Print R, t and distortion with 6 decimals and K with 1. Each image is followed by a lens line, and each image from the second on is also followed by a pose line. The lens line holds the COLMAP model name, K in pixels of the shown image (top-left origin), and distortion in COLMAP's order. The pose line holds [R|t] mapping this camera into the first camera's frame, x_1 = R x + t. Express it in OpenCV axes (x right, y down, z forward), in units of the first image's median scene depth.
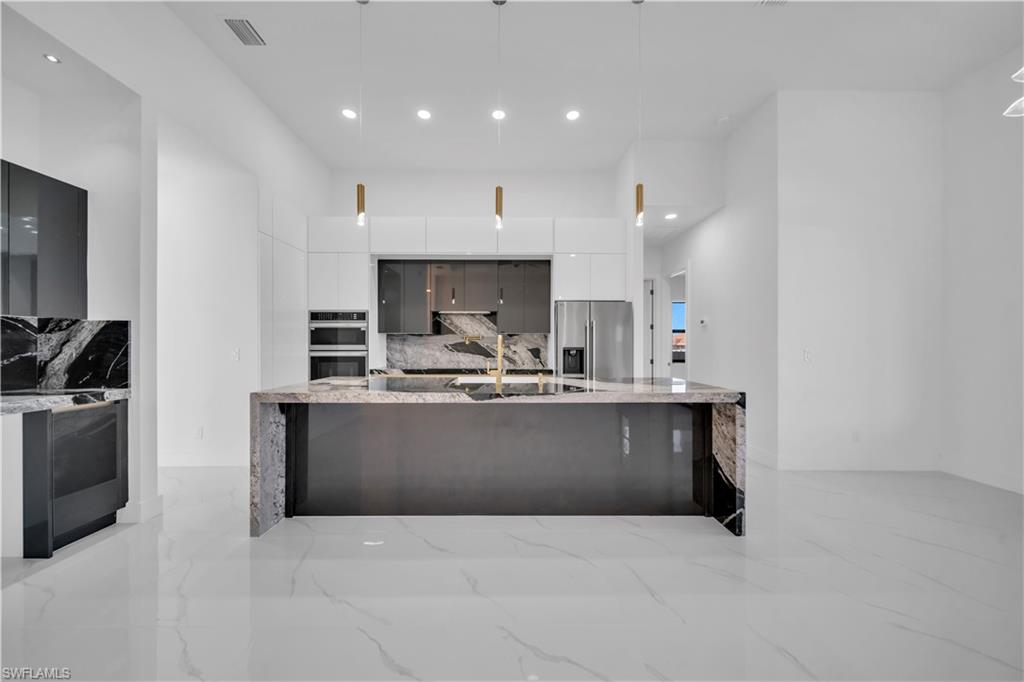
lens RADIAL K [[353.3, 0, 510.7], [0, 353.3, 346.7], [0, 0, 1]] dist [0.000379, -0.000105]
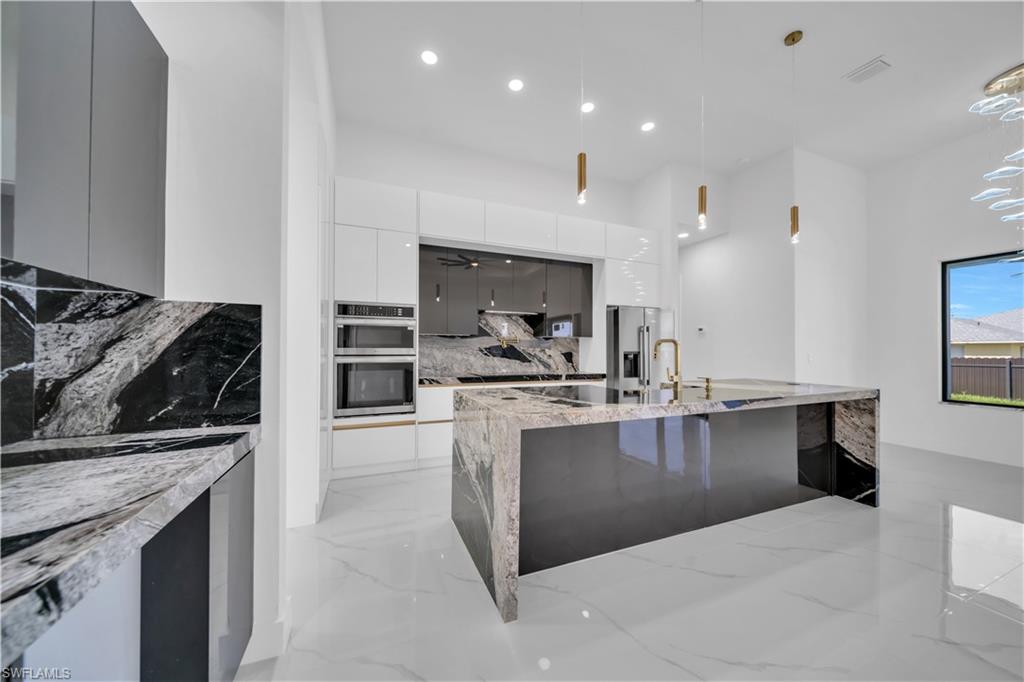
lens RADIAL K [[353.3, 0, 510.7], [0, 353.3, 346.7], [0, 0, 1]] dist [0.000379, -0.000105]
pose [[0.926471, 0.006476, 0.376310, -0.530406], [-0.002795, 0.999943, -0.010327, -0.000780], [-0.376356, 0.008516, 0.926436, 0.183707]]
